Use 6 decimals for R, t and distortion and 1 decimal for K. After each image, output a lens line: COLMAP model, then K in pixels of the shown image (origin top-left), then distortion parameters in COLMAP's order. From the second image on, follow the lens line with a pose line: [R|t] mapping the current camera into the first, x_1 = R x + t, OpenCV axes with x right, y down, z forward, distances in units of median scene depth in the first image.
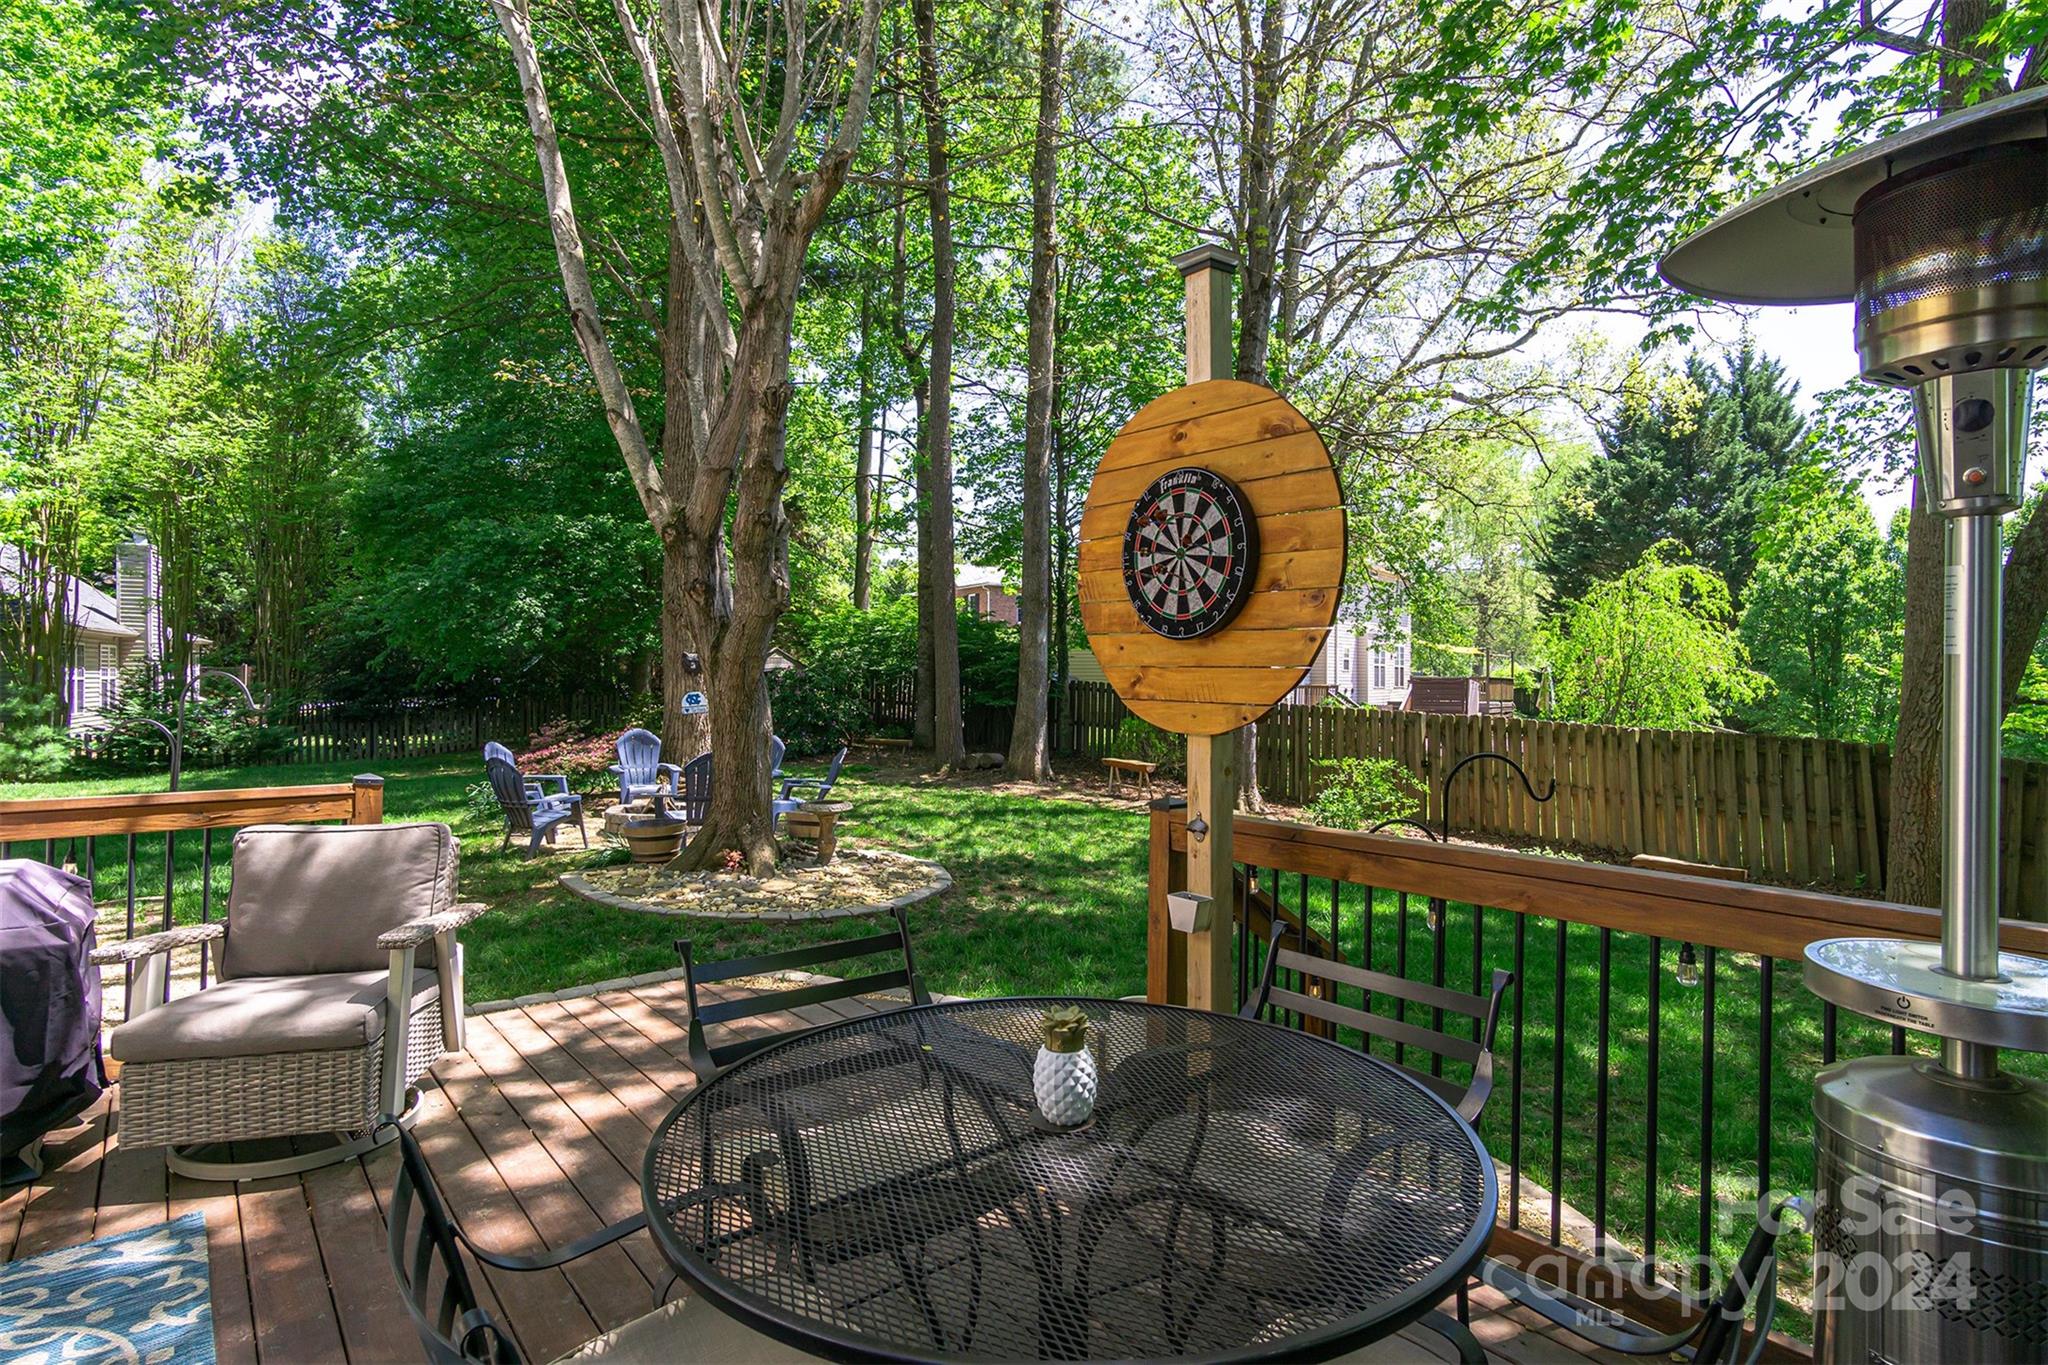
lens RADIAL K [[1074.4, 0, 1027.8], [0, 1074.4, 671.2], [0, 0, 1]] dist [0.002471, 0.000859]
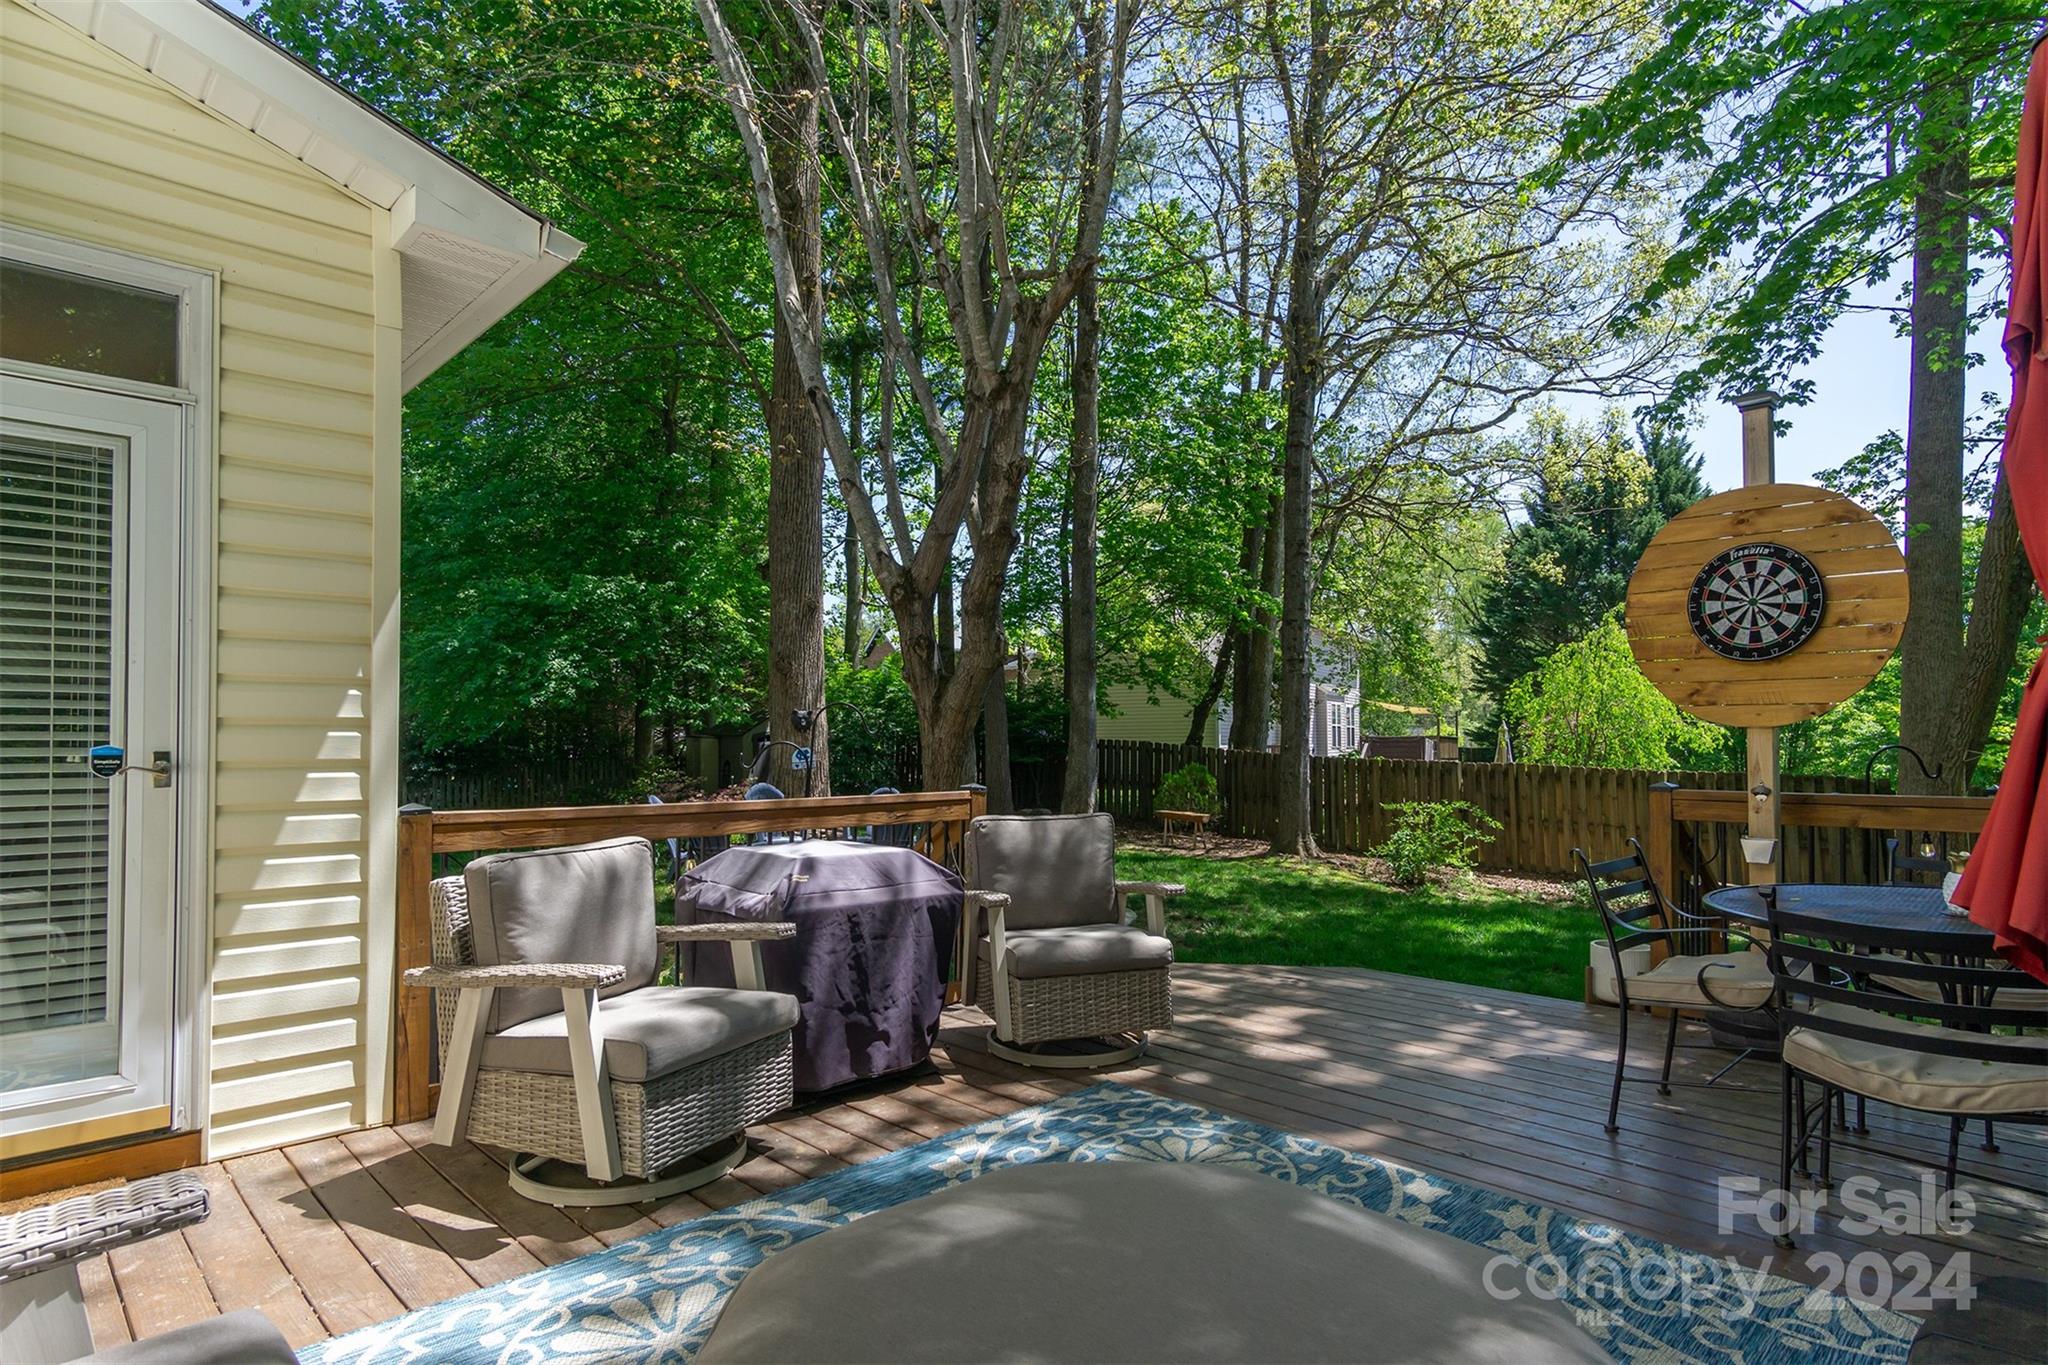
lens RADIAL K [[1114.2, 0, 1023.2], [0, 1114.2, 714.5], [0, 0, 1]] dist [0.001489, 0.000694]
pose [[0.995212, -0.008348, 0.097378, -0.152144], [0.010622, 0.999682, -0.022866, 0.010311], [-0.097157, 0.023791, 0.994985, -0.061984]]
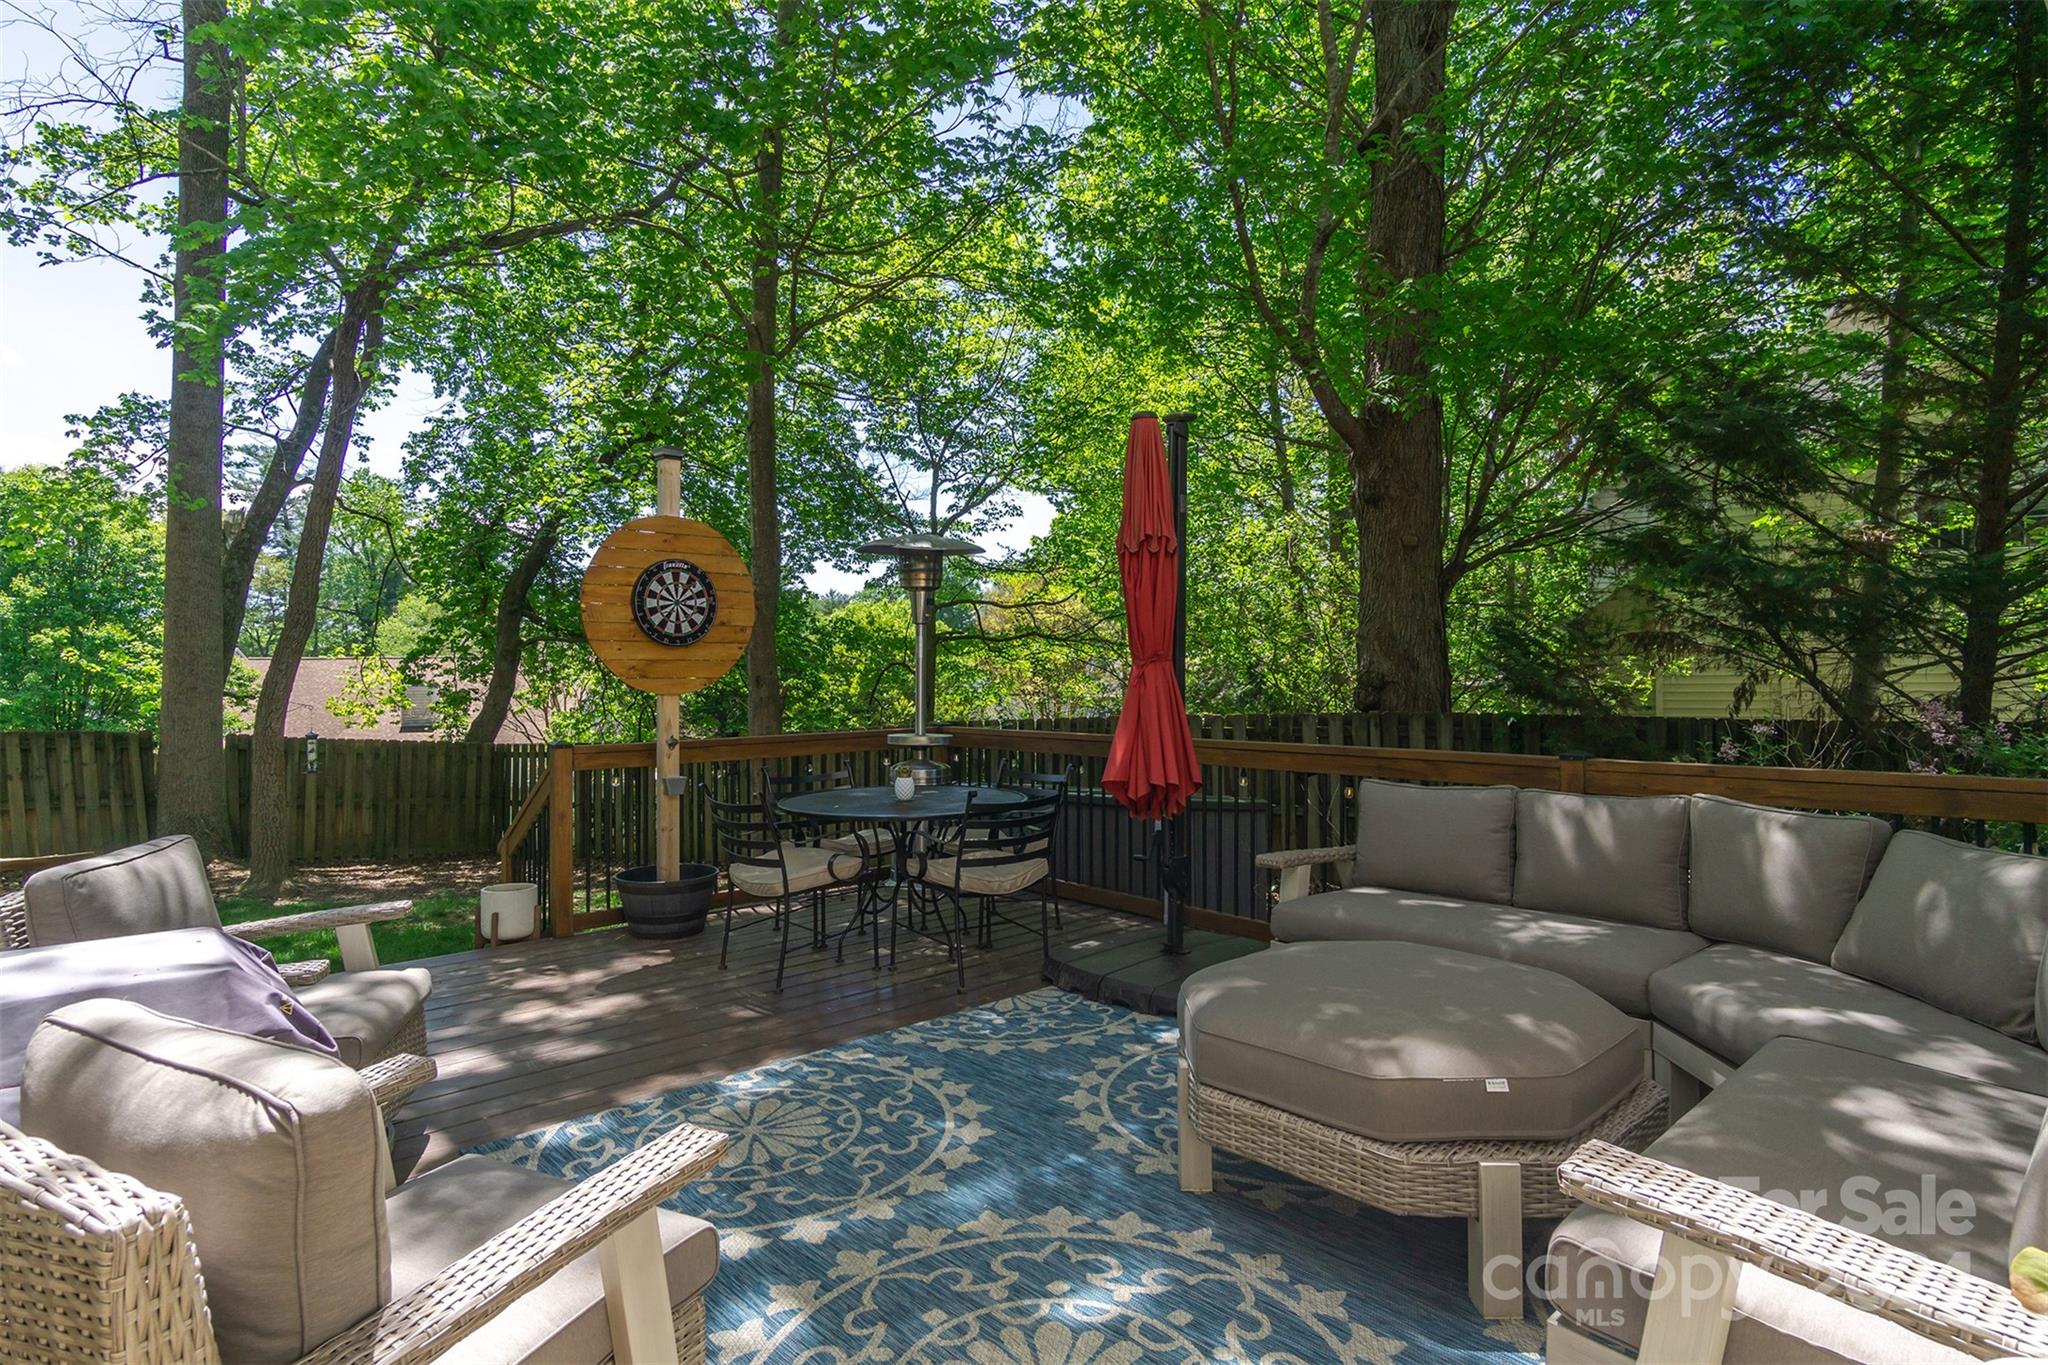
lens RADIAL K [[1074.4, 0, 1027.8], [0, 1074.4, 671.2], [0, 0, 1]] dist [0.002471, 0.000859]
pose [[-0.078368, -0.003425, 0.996919, -0.288769], [0.005619, 0.999977, 0.003877, 0.001950], [-0.996909, 0.005905, -0.078347, 0.078864]]
